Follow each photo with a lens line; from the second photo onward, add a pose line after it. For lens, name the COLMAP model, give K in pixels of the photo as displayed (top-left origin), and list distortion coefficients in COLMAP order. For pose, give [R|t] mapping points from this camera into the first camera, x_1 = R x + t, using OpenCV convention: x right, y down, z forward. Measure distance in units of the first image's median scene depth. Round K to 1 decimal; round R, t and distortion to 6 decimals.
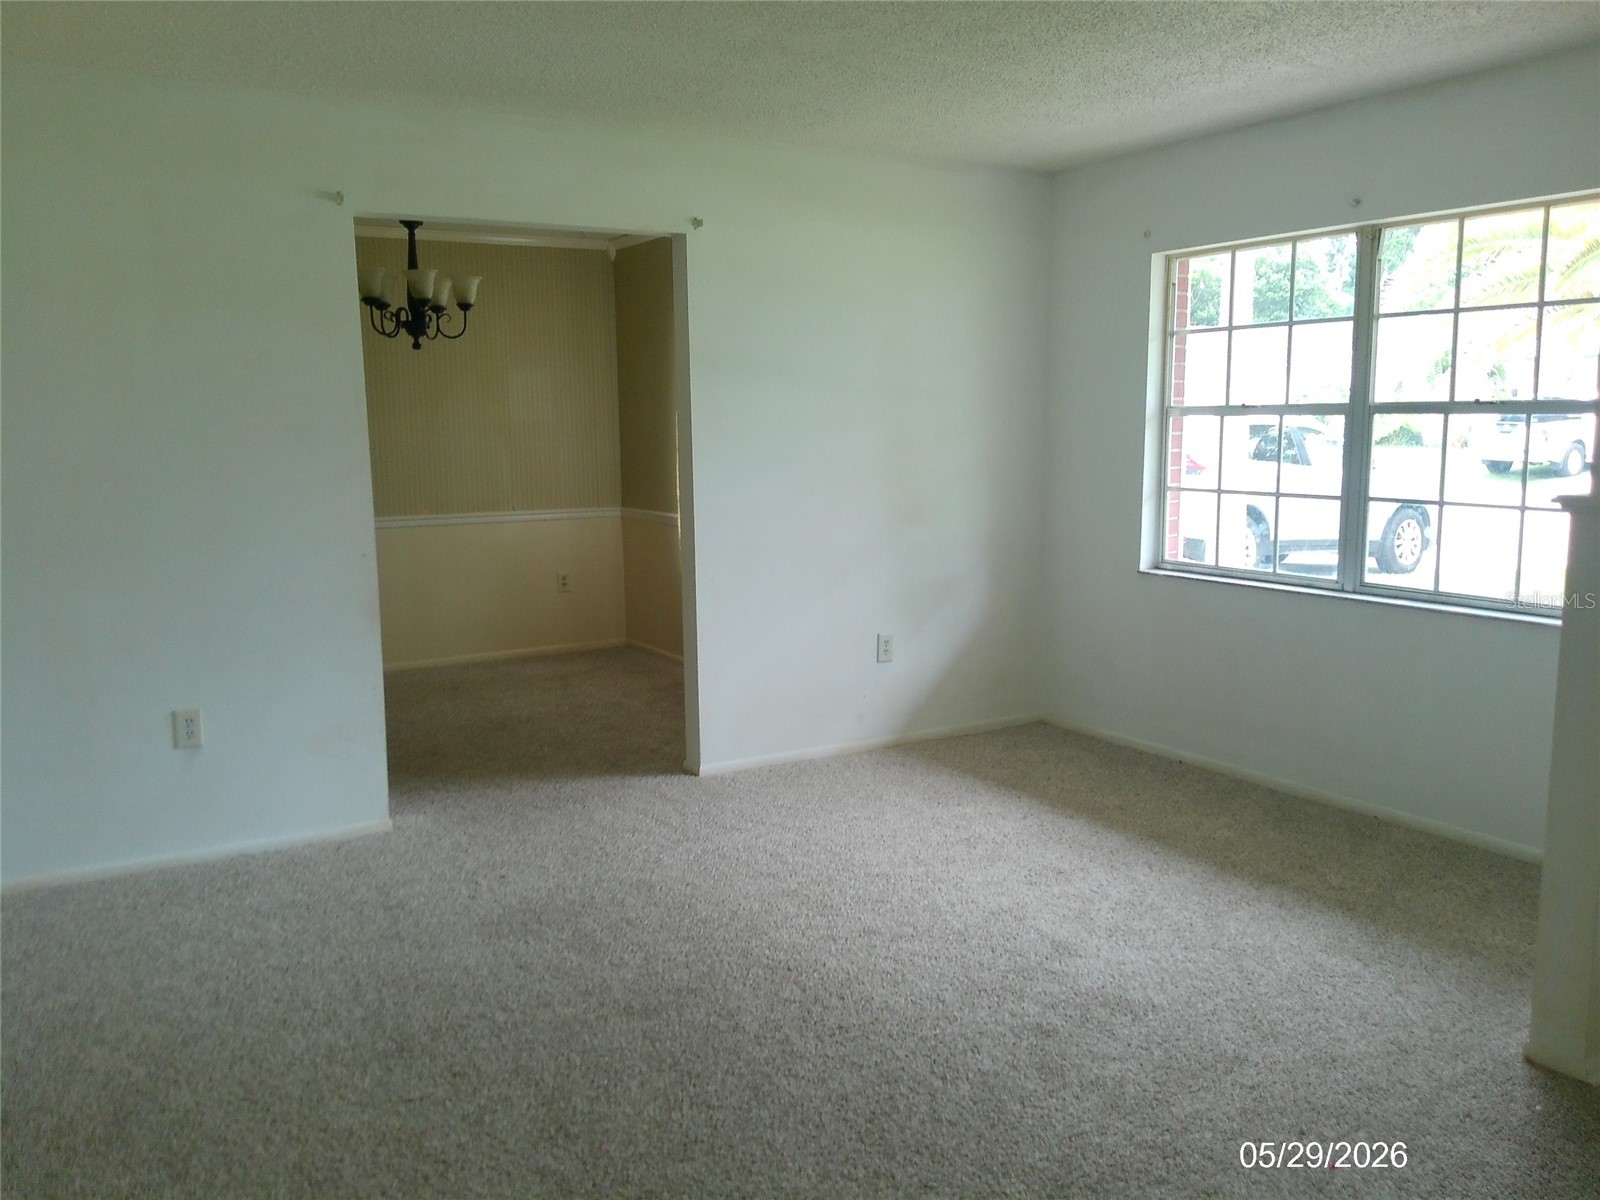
lens RADIAL K [[1316.7, 0, 804.9], [0, 1316.7, 602.4], [0, 0, 1]] dist [0.125355, -0.241627]
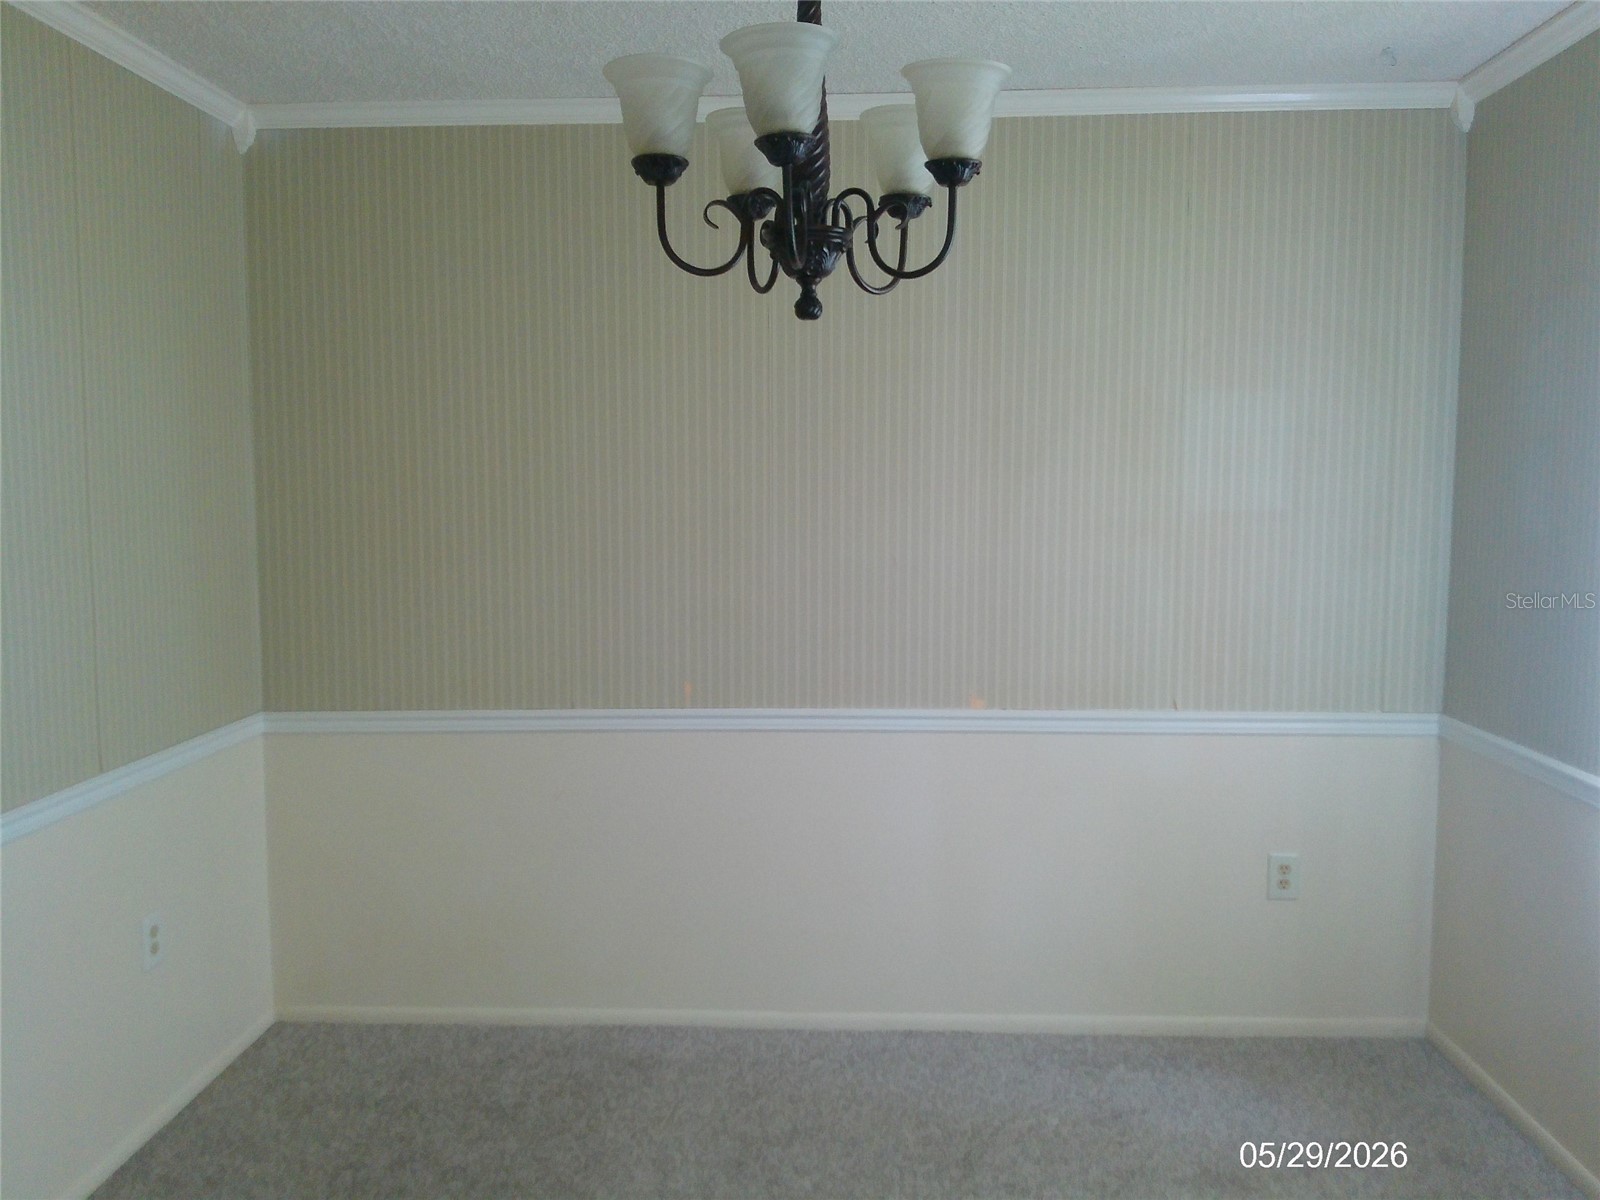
lens RADIAL K [[1316.7, 0, 804.9], [0, 1316.7, 602.4], [0, 0, 1]] dist [0.125355, -0.241627]
pose [[0.837008, 0.061418, -0.543733, -0.086924], [-0.085555, 0.996149, -0.019181, -0.090611], [0.540461, 0.062574, 0.839039, 0.583497]]
